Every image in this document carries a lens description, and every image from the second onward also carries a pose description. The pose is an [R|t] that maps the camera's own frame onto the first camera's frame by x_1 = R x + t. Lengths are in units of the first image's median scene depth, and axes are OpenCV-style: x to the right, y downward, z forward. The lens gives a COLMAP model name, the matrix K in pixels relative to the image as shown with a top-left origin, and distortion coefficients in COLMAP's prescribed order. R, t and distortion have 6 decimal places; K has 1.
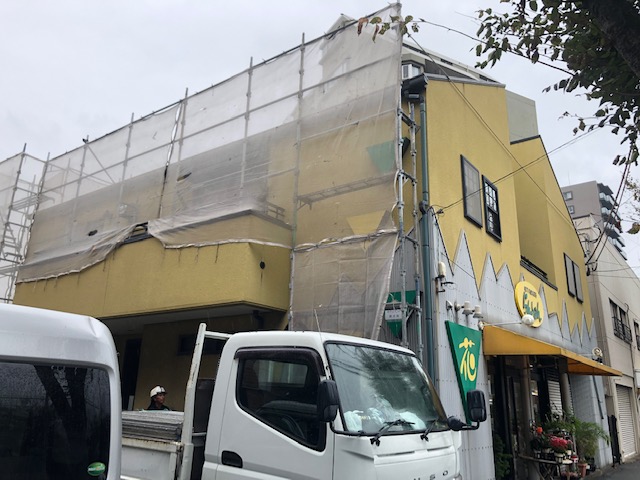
lens RADIAL K [[528.2, 0, 320.9], [0, 528.2, 222.1], [0, 0, 1]] dist [0.004863, -0.004157]
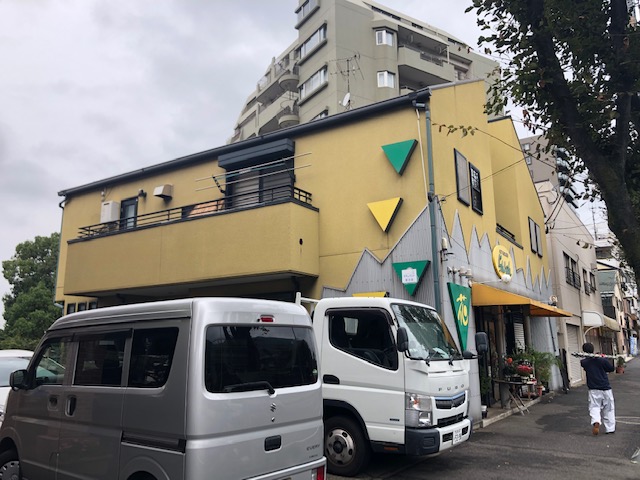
lens RADIAL K [[519.0, 0, 320.1], [0, 519.0, 228.5], [0, 0, 1]] dist [-0.004982, 0.003752]
pose [[0.997896, -0.022381, 0.060847, -0.120079], [0.016162, 0.994771, 0.100839, -0.063077], [-0.062786, -0.099644, 0.993040, -0.198728]]
